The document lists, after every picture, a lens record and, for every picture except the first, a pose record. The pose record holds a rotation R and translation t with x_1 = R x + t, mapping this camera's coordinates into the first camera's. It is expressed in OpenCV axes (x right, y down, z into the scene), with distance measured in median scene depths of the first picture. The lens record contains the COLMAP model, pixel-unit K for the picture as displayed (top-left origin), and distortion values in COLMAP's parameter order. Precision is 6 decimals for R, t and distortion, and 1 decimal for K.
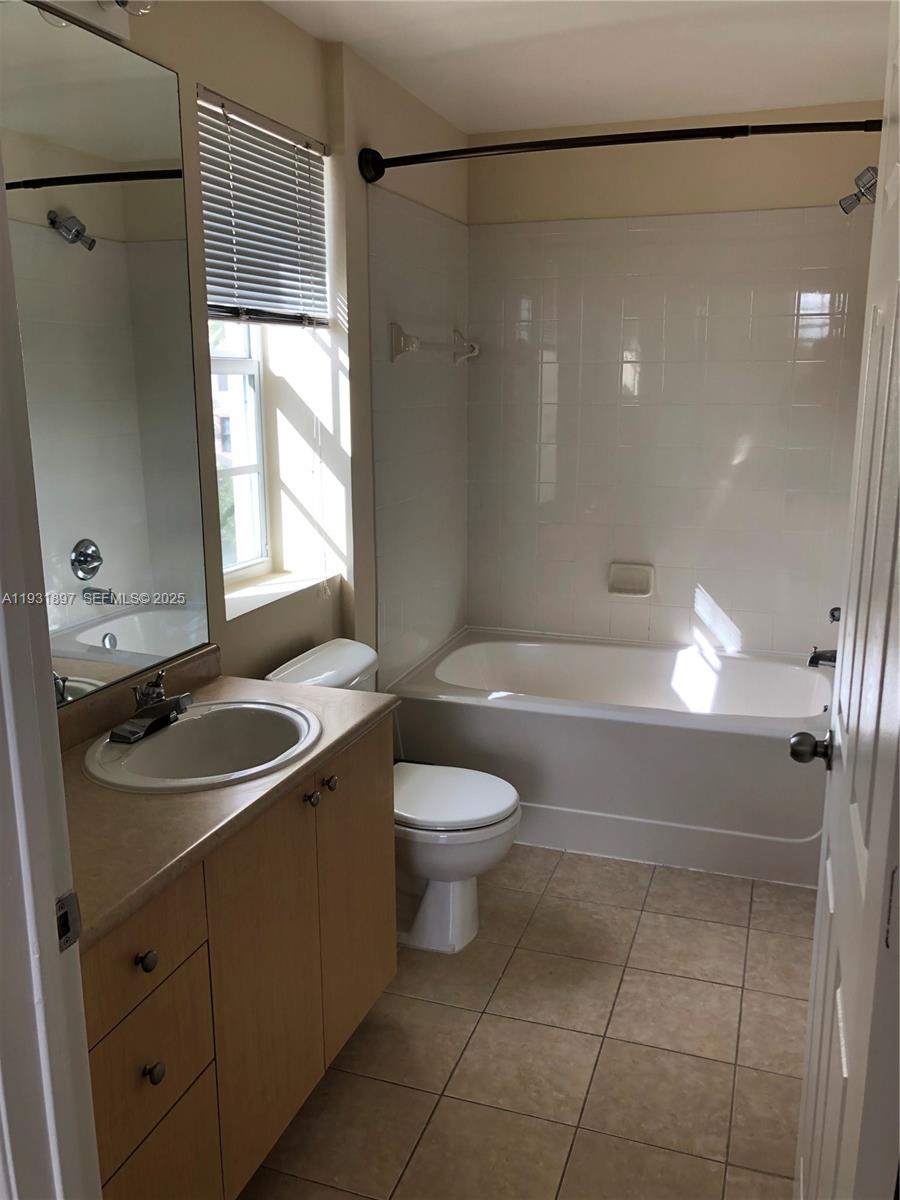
lens RADIAL K [[991.2, 0, 448.6], [0, 991.2, 595.6], [0, 0, 1]] dist [0.042132, -0.036697]
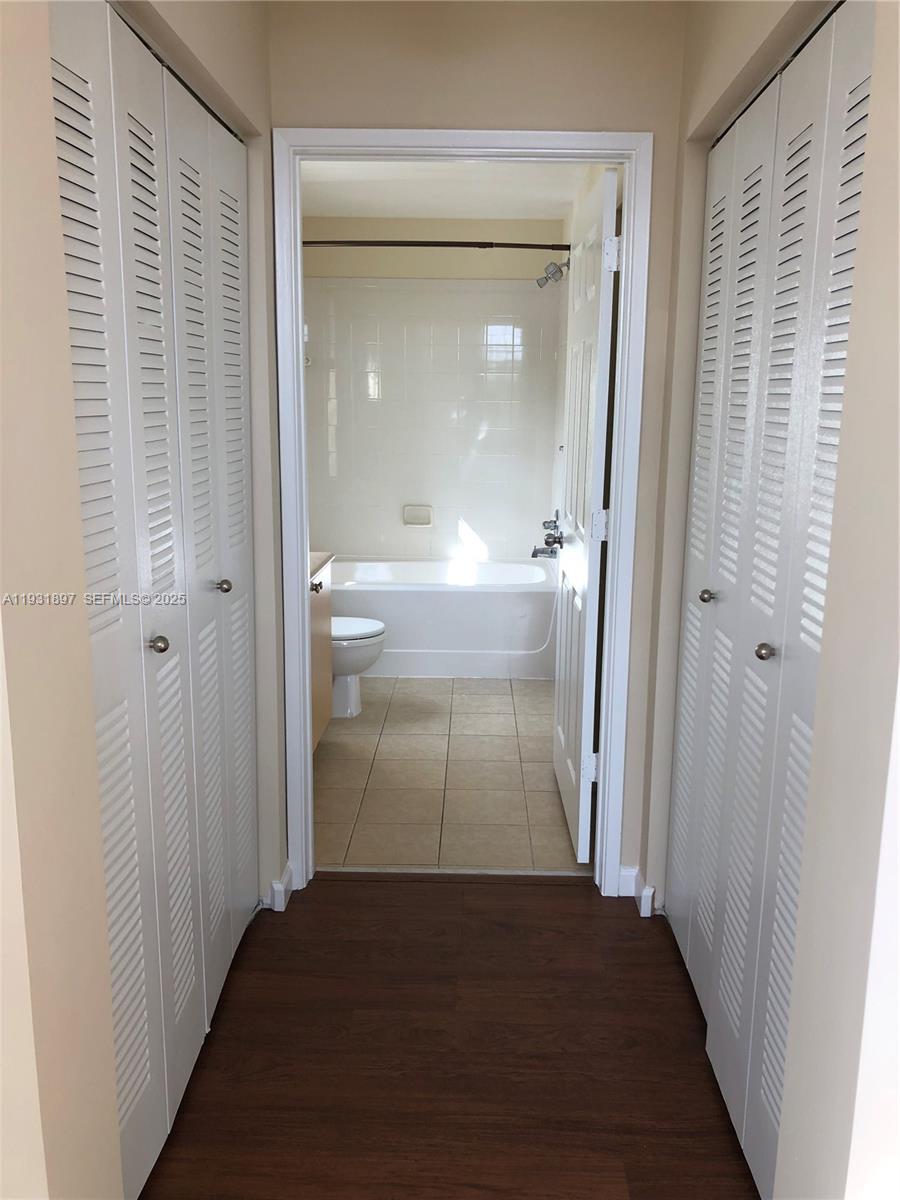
lens RADIAL K [[991.2, 0, 450.1], [0, 991.2, 600.3], [0, 0, 1]] dist [0.042132, -0.036697]
pose [[0.952869, -0.047391, 0.299659, -0.300516], [0.050710, 0.998708, -0.003302, 0.157230], [-0.299115, 0.018342, 0.954041, -0.597438]]
